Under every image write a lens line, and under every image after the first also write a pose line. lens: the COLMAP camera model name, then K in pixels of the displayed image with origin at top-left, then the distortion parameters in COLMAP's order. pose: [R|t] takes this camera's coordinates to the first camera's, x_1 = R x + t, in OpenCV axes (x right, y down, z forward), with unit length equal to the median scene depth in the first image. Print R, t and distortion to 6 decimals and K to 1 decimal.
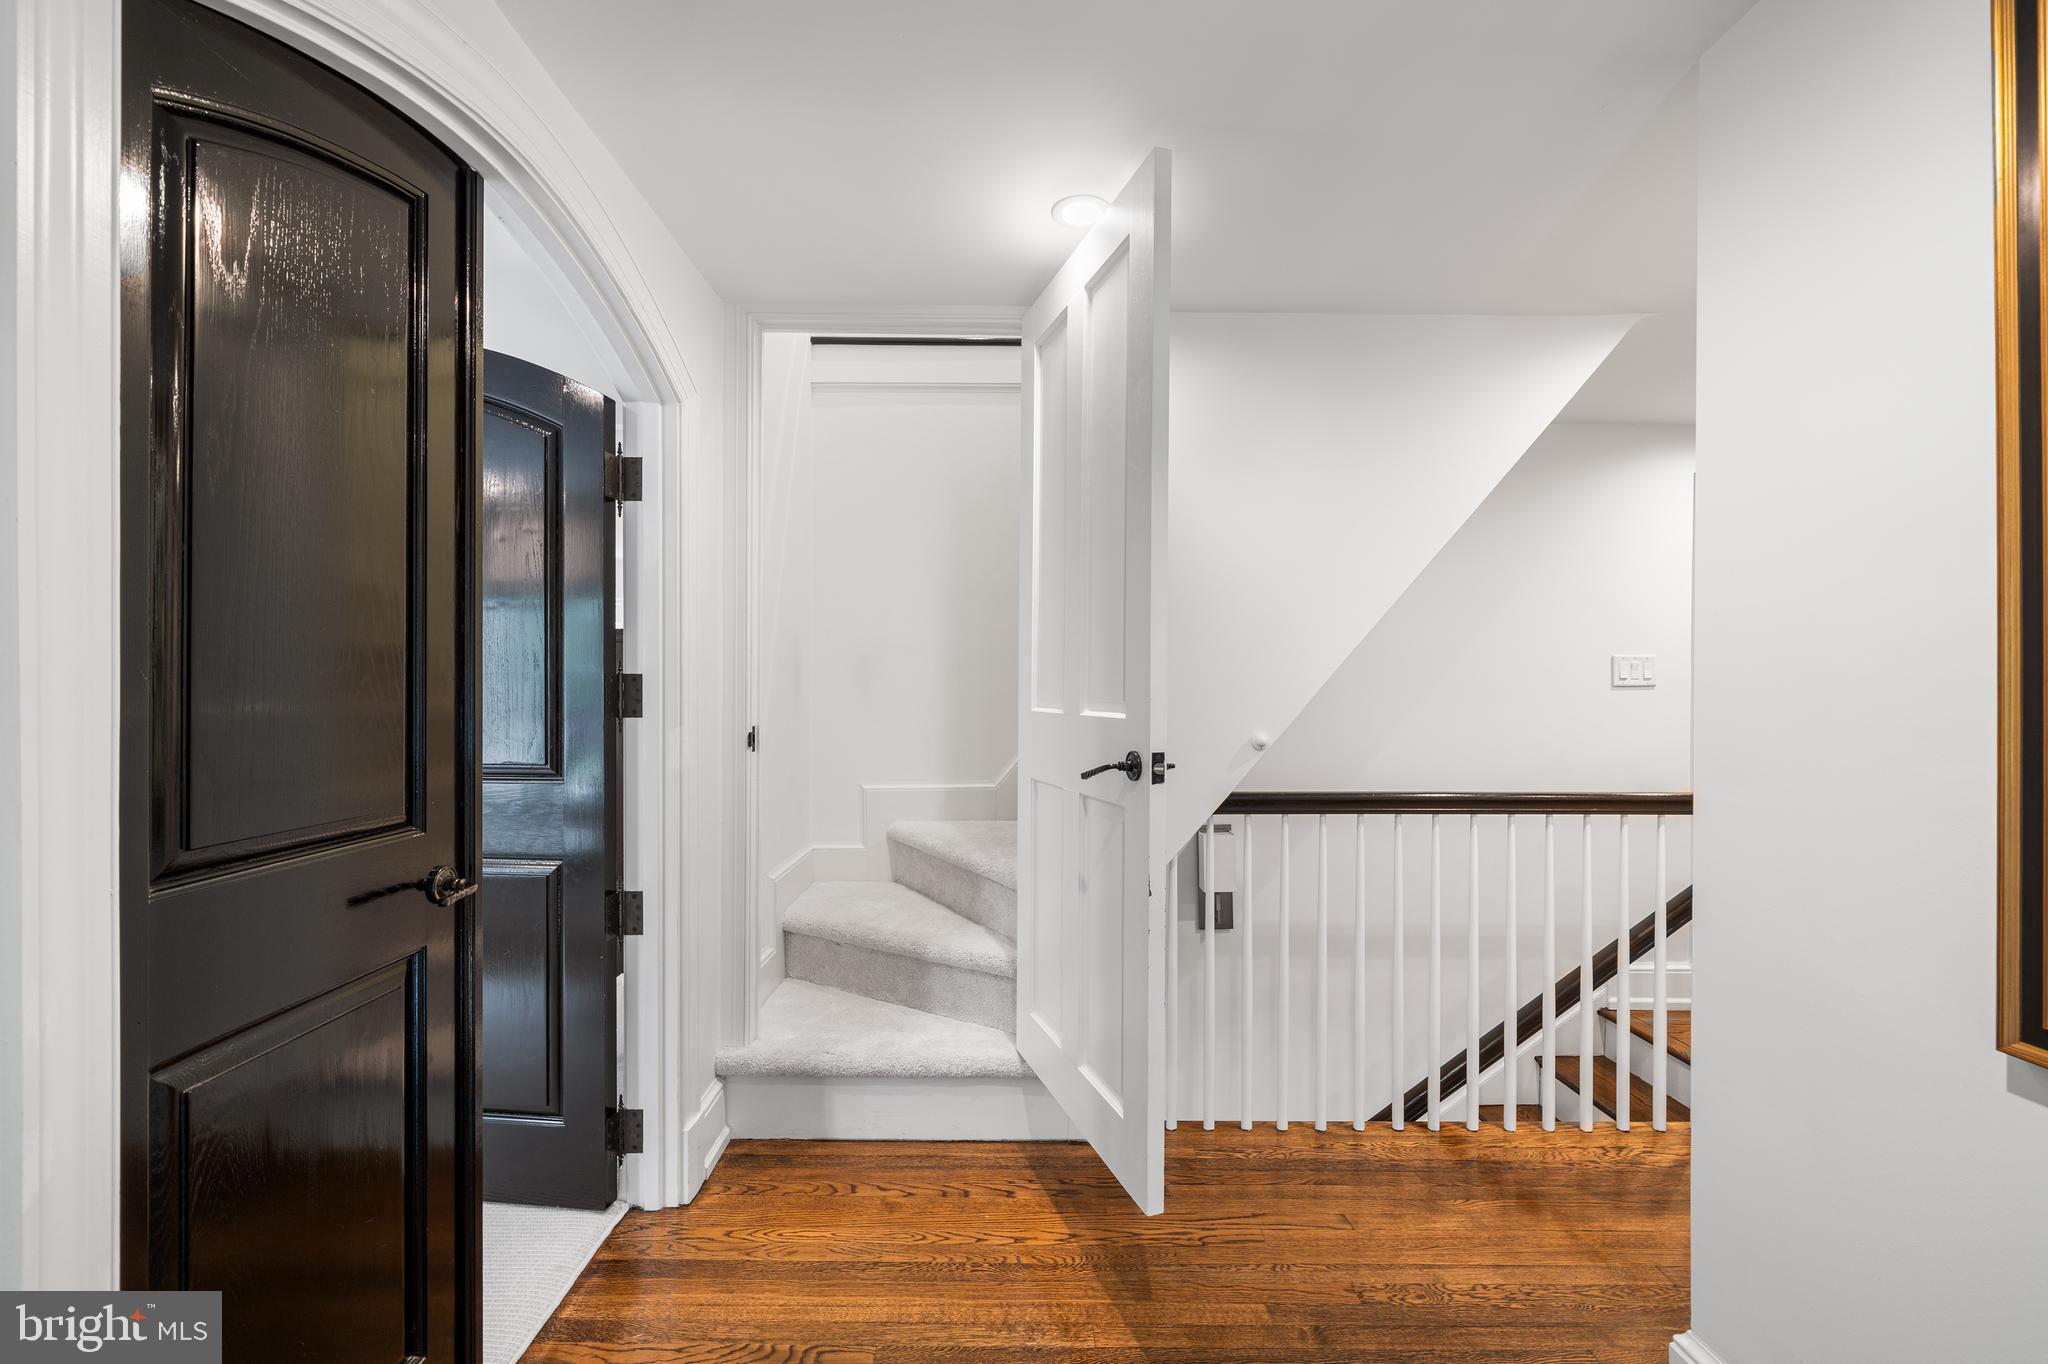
lens RADIAL K [[839.1, 0, 1020.1], [0, 839.1, 685.2], [0, 0, 1]] dist [0.000680, -0.001145]
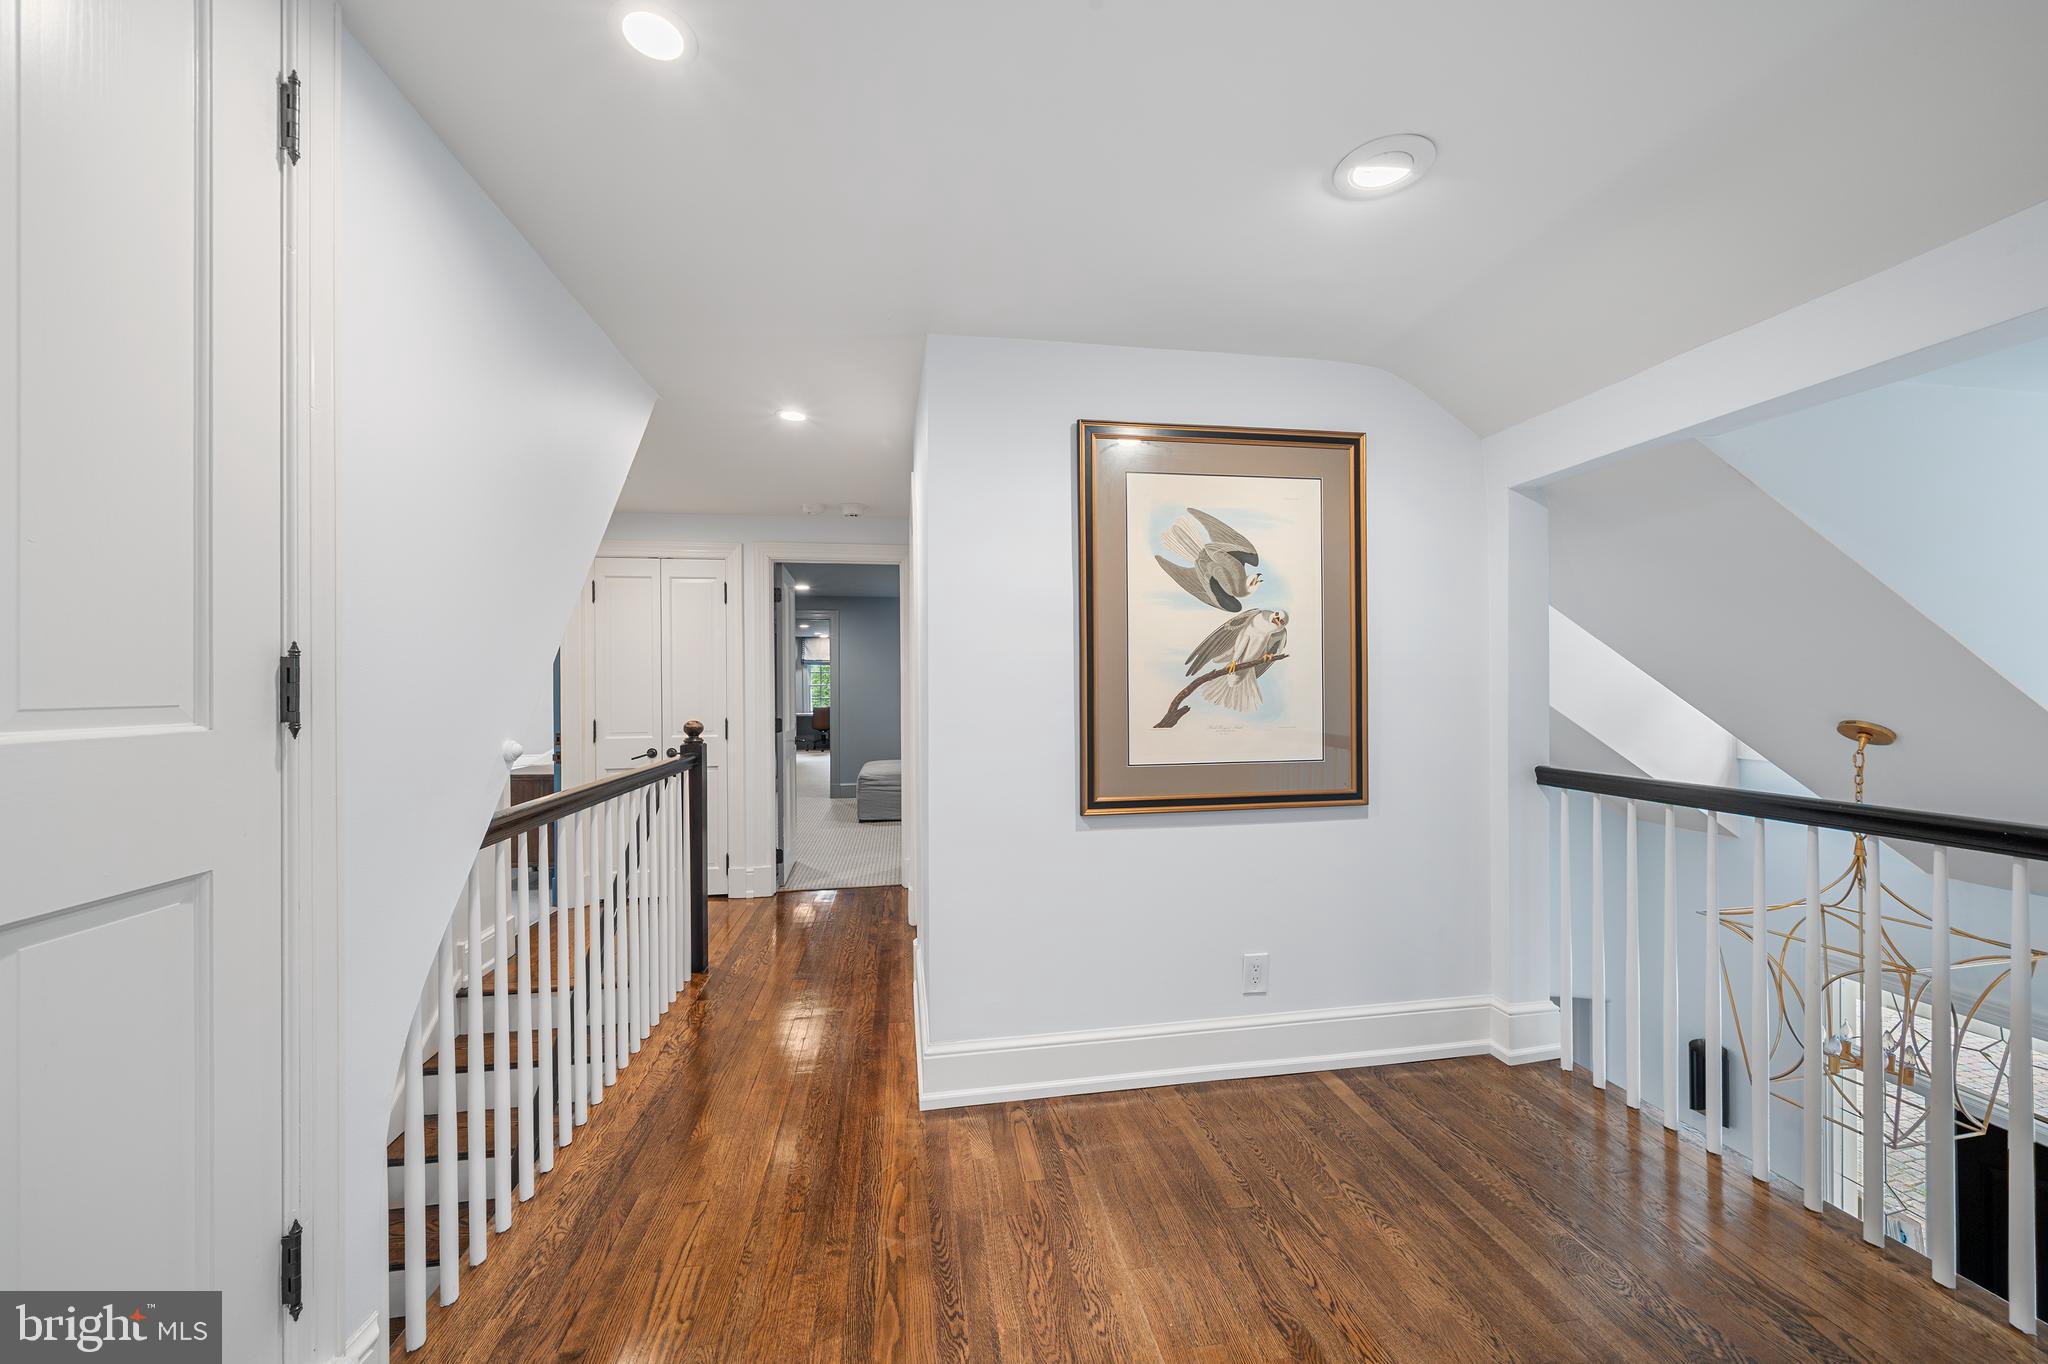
lens RADIAL K [[765.6, 0, 1020.0], [0, 765.6, 681.2], [0, 0, 1]] dist [-0.002324, 0.000352]
pose [[-0.143165, -0.000322, 0.989699, -0.571522], [0.002647, 0.999996, 0.000709, -0.001573], [-0.989695, 0.002721, -0.143163, 0.707870]]
